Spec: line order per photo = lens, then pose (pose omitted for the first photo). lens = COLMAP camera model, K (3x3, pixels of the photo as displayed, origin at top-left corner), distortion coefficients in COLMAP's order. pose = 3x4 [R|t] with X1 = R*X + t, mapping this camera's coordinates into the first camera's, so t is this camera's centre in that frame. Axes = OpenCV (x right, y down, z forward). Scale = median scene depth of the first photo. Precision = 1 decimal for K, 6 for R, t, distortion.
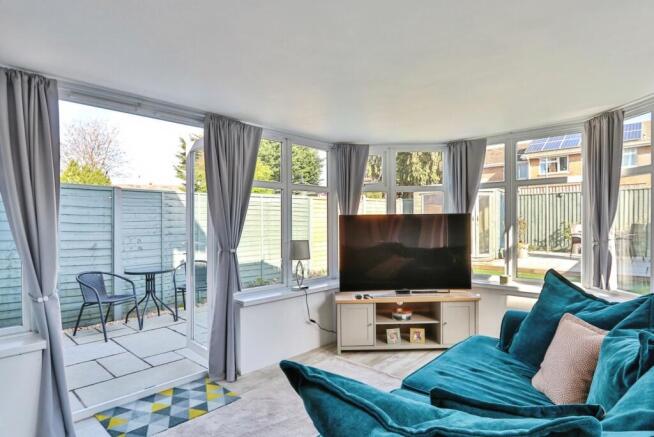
lens RADIAL K [[349.7, 0, 318.8], [0, 349.7, 222.1], [0, 0, 1]] dist [-0.003397, -0.000307]
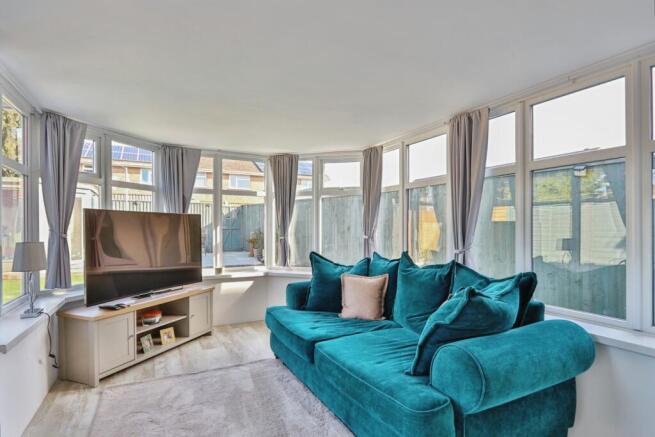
lens RADIAL K [[350.2, 0, 319.2], [0, 350.2, 222.1], [0, 0, 1]] dist [-0.003397, -0.000307]
pose [[0.368932, 0.029294, 0.928995, -0.484245], [-0.010930, 0.999571, -0.027179, 0.027242], [-0.929392, -0.000127, 0.369093, 0.241528]]
